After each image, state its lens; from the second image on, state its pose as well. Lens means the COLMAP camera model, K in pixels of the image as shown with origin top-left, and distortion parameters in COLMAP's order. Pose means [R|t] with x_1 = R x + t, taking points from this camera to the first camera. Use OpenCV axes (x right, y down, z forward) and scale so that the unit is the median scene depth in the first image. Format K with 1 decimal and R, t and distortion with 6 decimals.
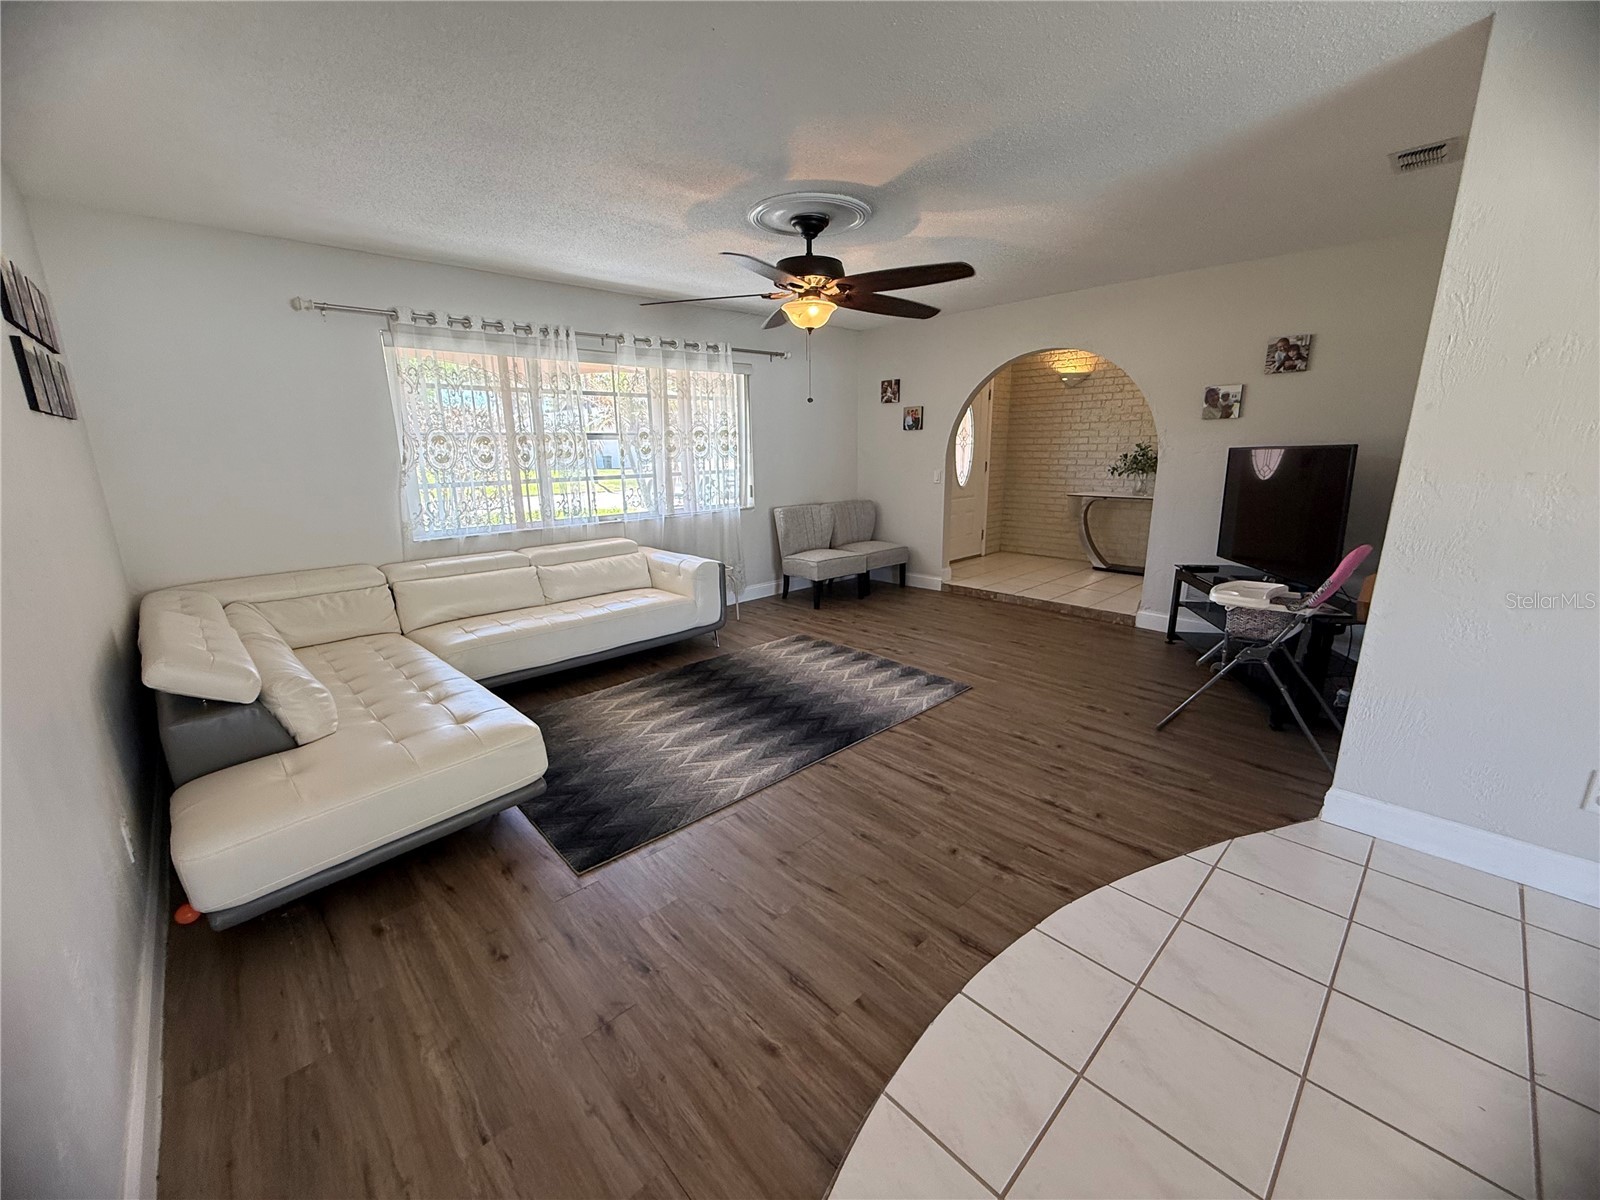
lens RADIAL K [[639.6, 0, 796.8], [0, 639.6, 599.9], [0, 0, 1]] dist [0.000282, 0.000035]
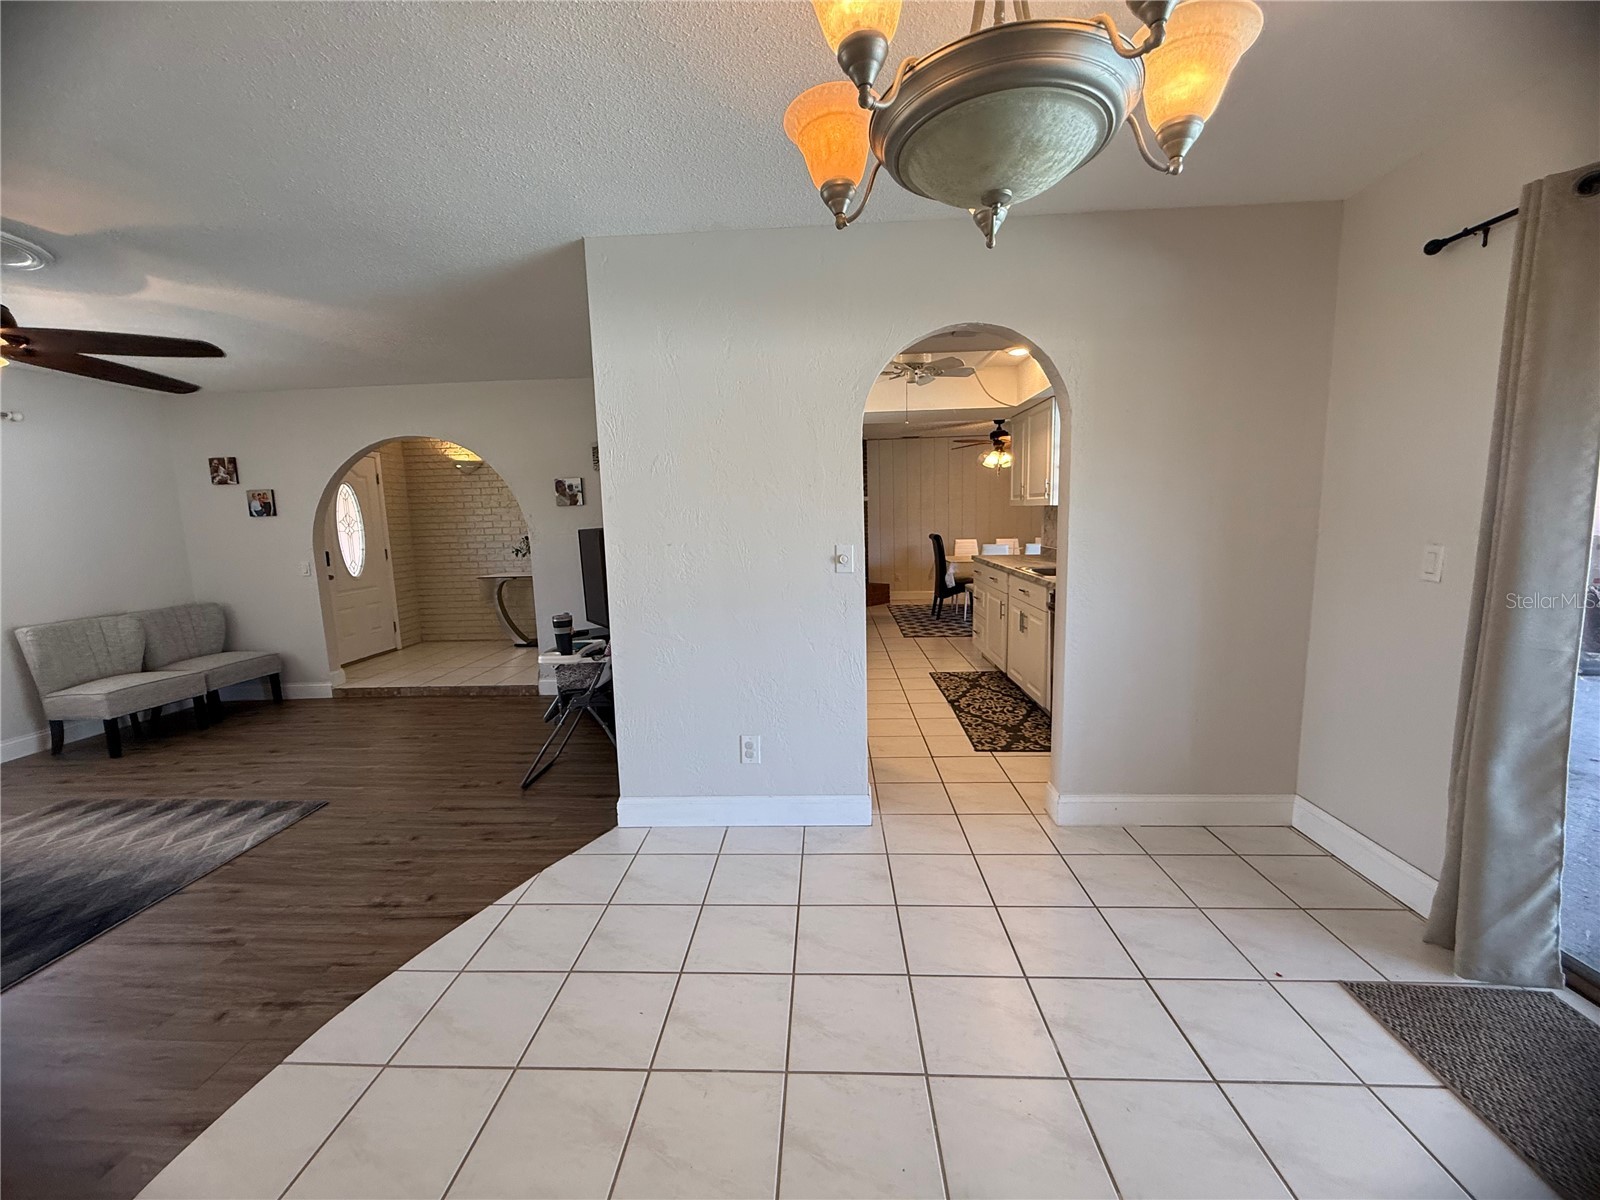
lens RADIAL K [[639.6, 0, 795.9], [0, 639.6, 600.2], [0, 0, 1]] dist [0.000282, 0.000035]
pose [[0.722832, -0.098269, 0.684001, 0.145882], [0.182544, 0.981829, -0.051850, 0.023264], [-0.666477, 0.162340, 0.727636, -0.100666]]
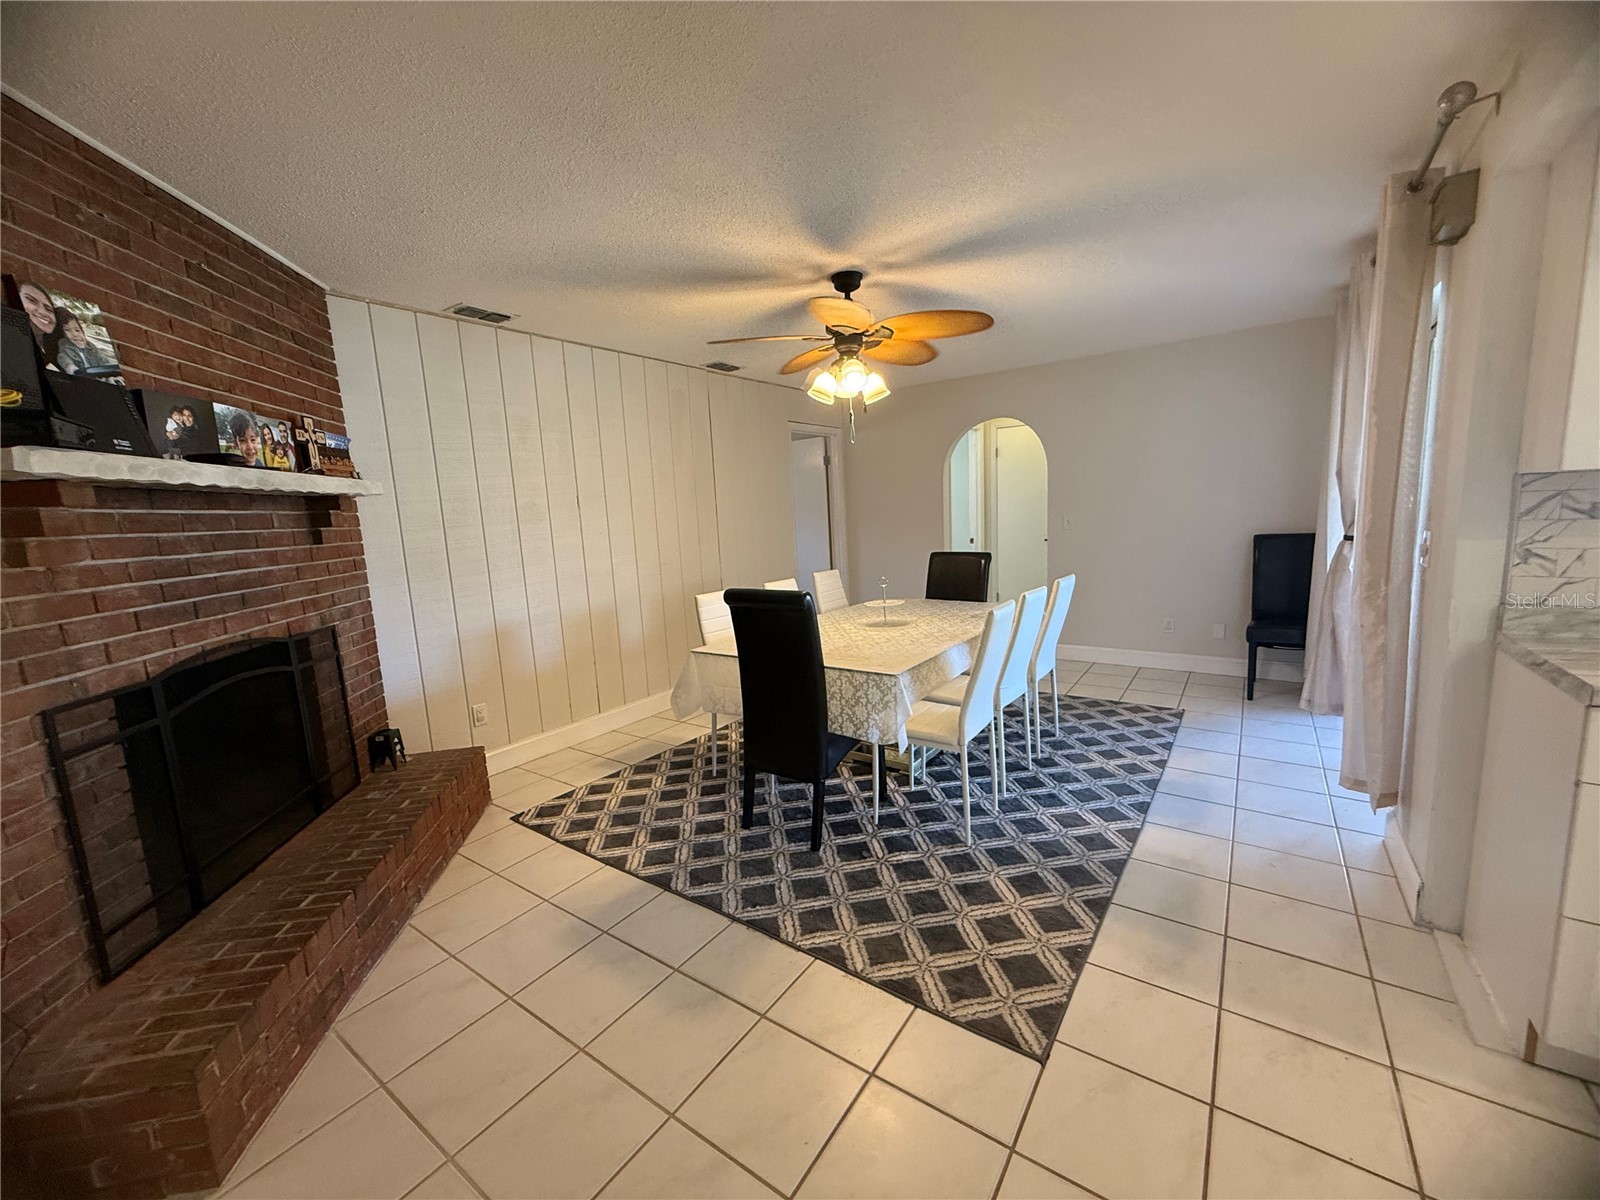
lens RADIAL K [[639.6, 0, 797.0], [0, 639.6, 597.0], [0, 0, 1]] dist [0.000282, 0.000035]
pose [[-0.189308, -0.111554, 0.975560, 1.130304], [0.285943, 0.944203, 0.163456, -0.267153], [-0.939361, 0.309898, -0.146847, 0.999873]]
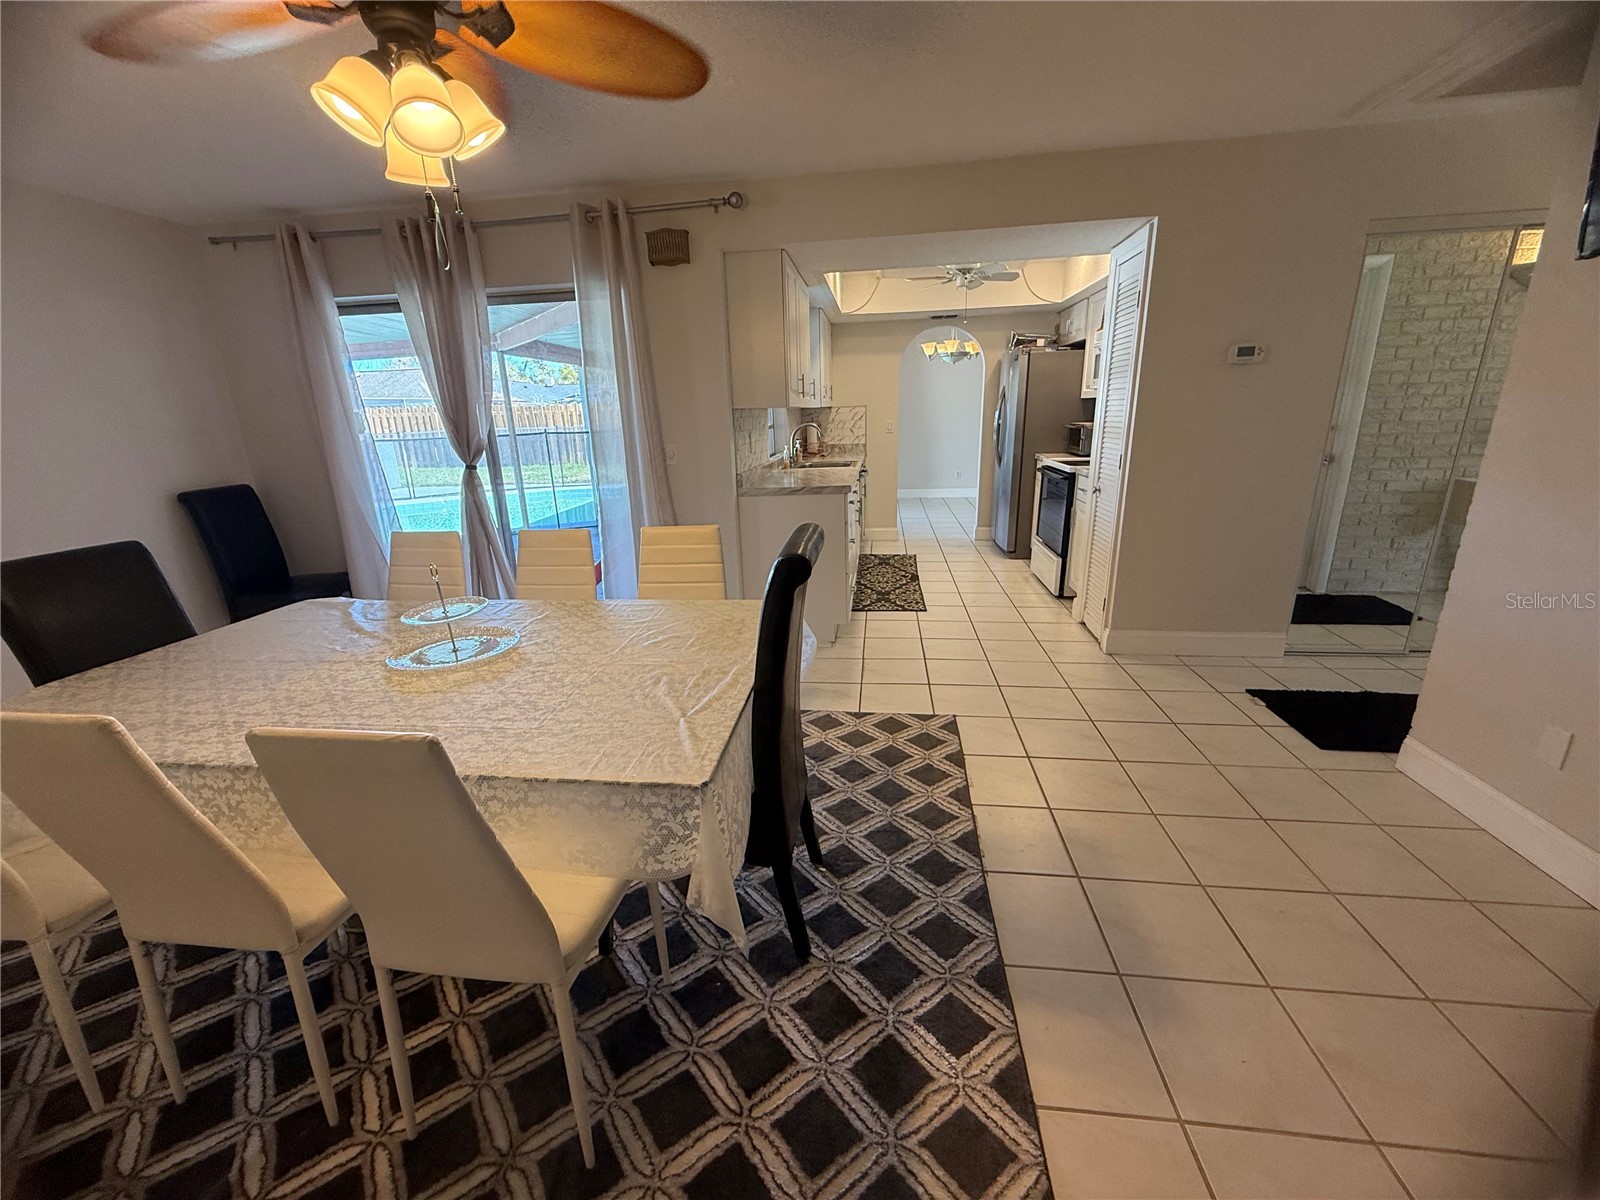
lens RADIAL K [[639.6, 0, 801.0], [0, 639.6, 599.3], [0, 0, 1]] dist [0.000282, 0.000035]
pose [[-0.769426, 0.218277, -0.600283, 1.926668], [-0.110771, 0.879958, 0.461956, -0.318150], [0.629058, 0.421935, -0.652884, 1.182359]]
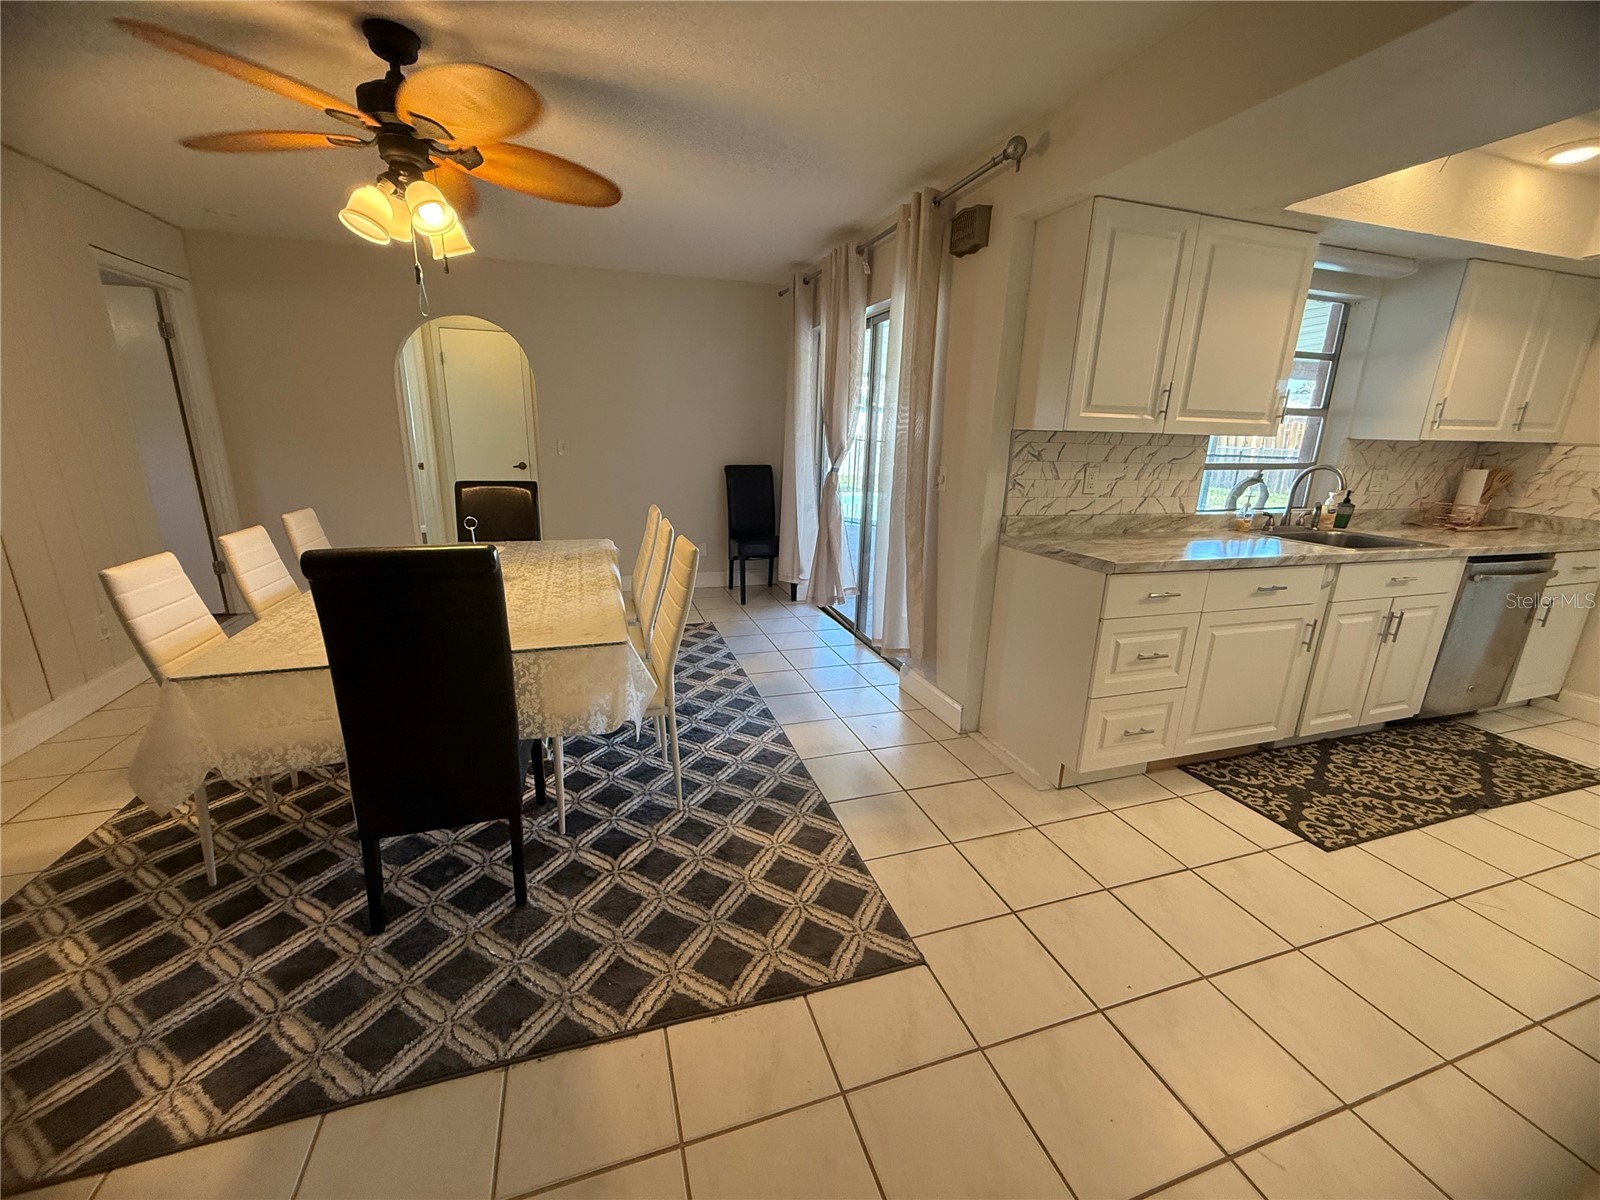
lens RADIAL K [[639.6, 0, 794.6], [0, 639.6, 598.2], [0, 0, 1]] dist [0.000282, 0.000035]
pose [[-0.904026, -0.120261, 0.410212, 1.366035], [0.090171, 0.884373, 0.457989, -0.302801], [-0.417859, 0.451023, -0.788652, 1.138668]]
